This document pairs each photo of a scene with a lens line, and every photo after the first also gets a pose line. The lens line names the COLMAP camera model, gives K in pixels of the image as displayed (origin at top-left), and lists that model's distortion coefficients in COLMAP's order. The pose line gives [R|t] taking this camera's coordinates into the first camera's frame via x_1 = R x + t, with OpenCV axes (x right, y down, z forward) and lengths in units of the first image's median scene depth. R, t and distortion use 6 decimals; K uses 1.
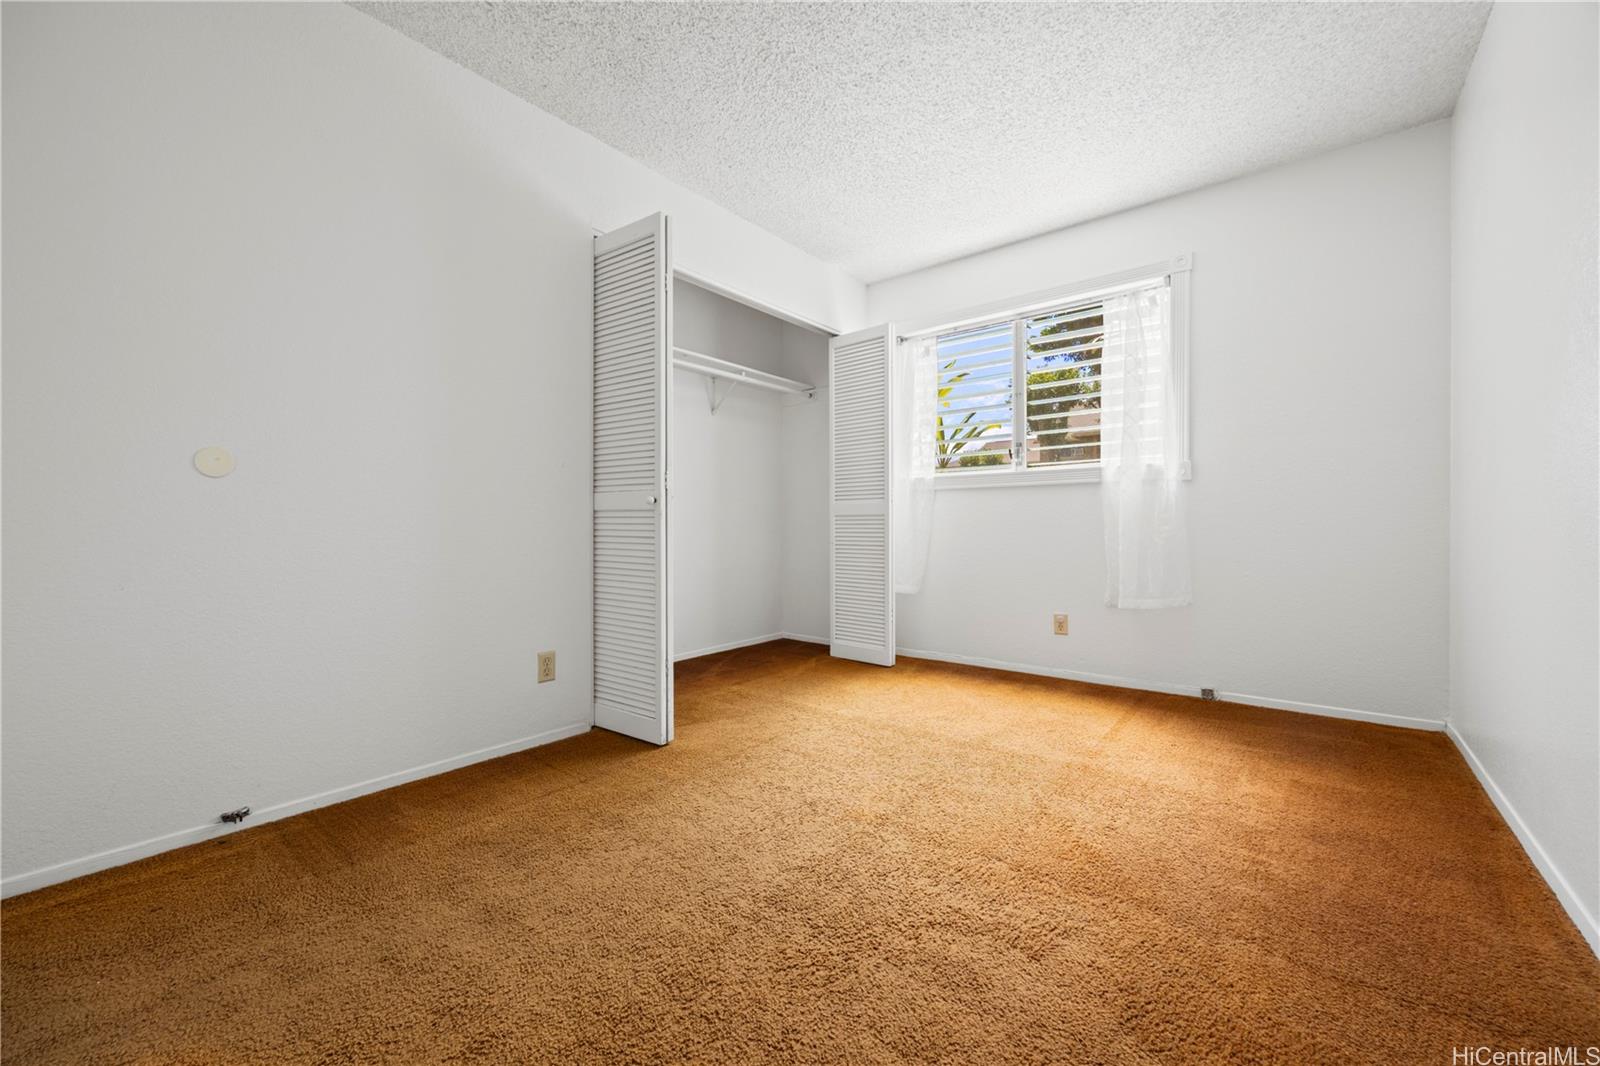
lens RADIAL K [[626.0, 0, 808.1], [0, 626.0, 528.0], [0, 0, 1]] dist [0.000407, -0.001228]
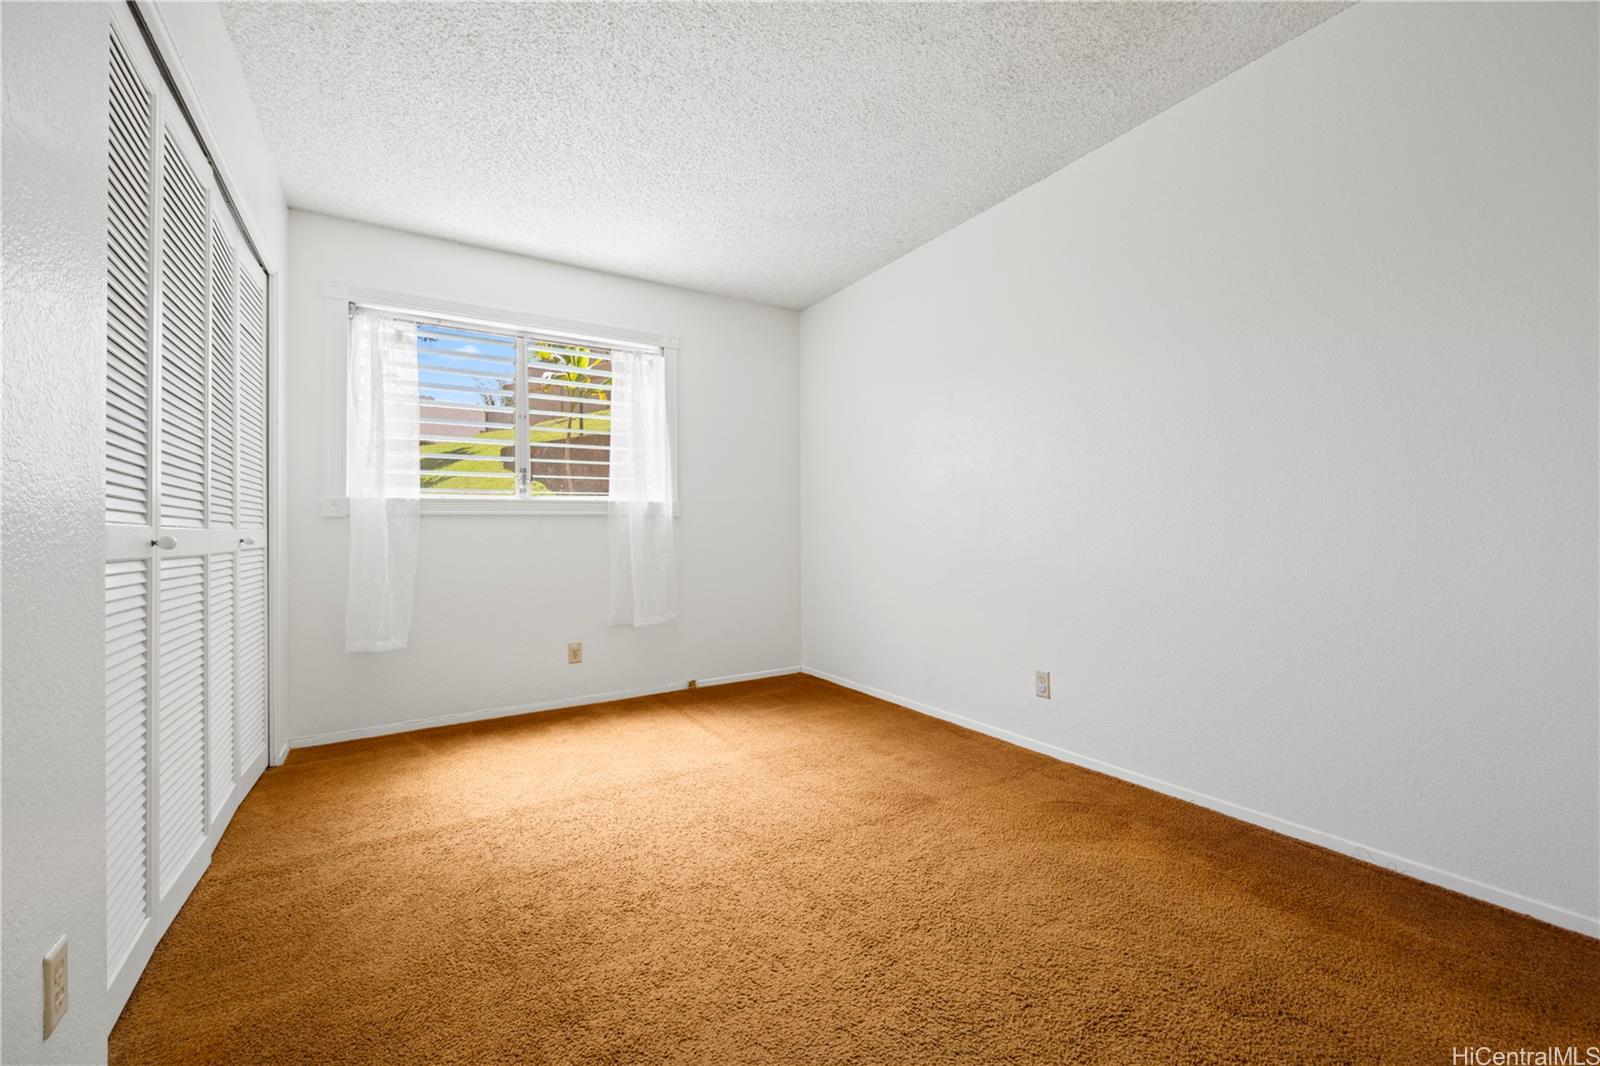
lens RADIAL K [[626.0, 0, 808.2], [0, 626.0, 532.0], [0, 0, 1]] dist [0.000407, -0.001228]
pose [[0.332556, 0.003736, 0.943076, -0.491856], [0.016147, 0.999823, -0.009655, -0.030157], [-0.942945, 0.018439, 0.332437, 0.349280]]
